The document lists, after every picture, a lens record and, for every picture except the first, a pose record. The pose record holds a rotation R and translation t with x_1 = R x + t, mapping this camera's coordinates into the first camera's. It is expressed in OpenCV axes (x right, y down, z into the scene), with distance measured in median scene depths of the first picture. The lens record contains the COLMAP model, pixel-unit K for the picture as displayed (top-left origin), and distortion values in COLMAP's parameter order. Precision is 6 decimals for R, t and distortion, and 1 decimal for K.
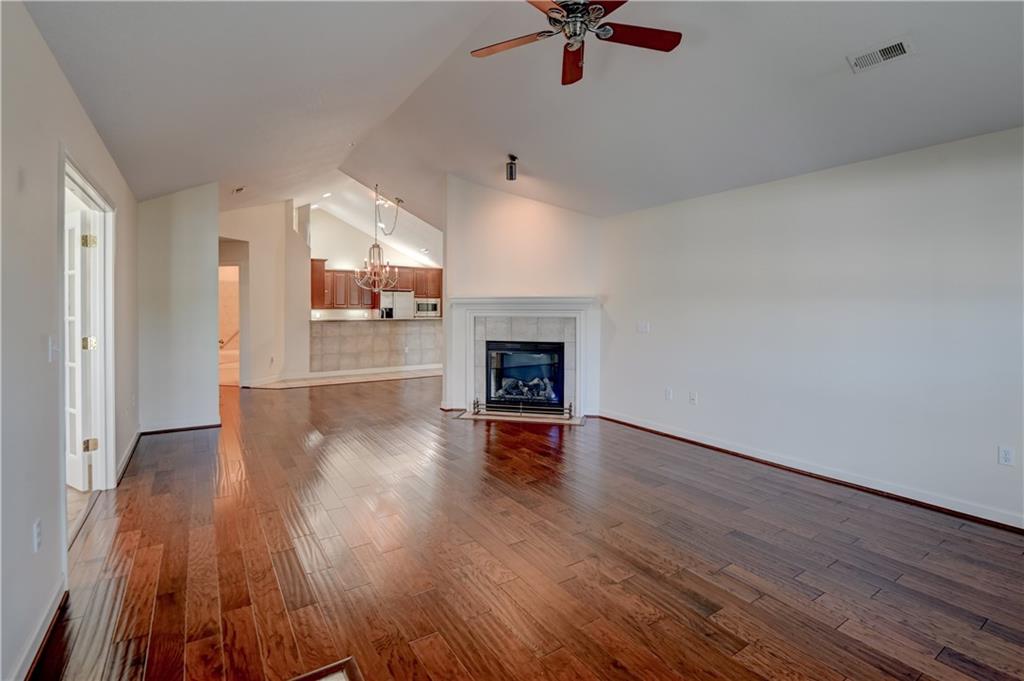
lens RADIAL K [[486.5, 0, 512.5], [0, 486.5, 308.5], [0, 0, 1]] dist [-0.001972, -0.000612]
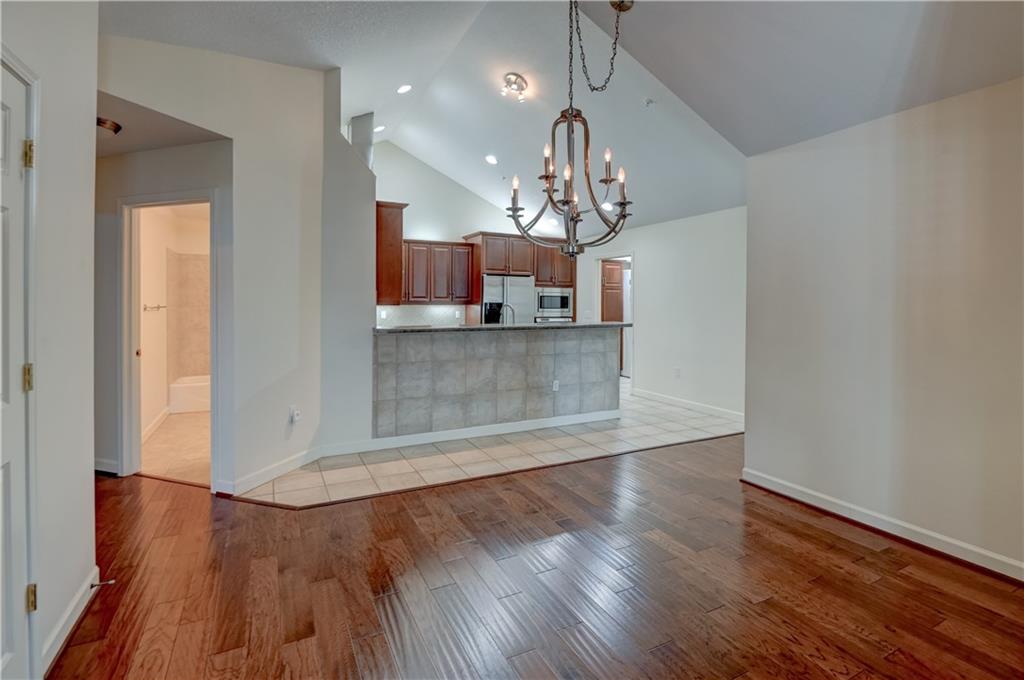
lens RADIAL K [[487.4, 0, 507.2], [0, 487.4, 302.8], [0, 0, 1]] dist [-0.002143, -0.000170]
pose [[0.993160, 0.004684, -0.116665, -0.241534], [-0.004880, 0.999987, -0.001397, -0.000663], [0.116657, 0.001956, 0.993170, 0.566300]]
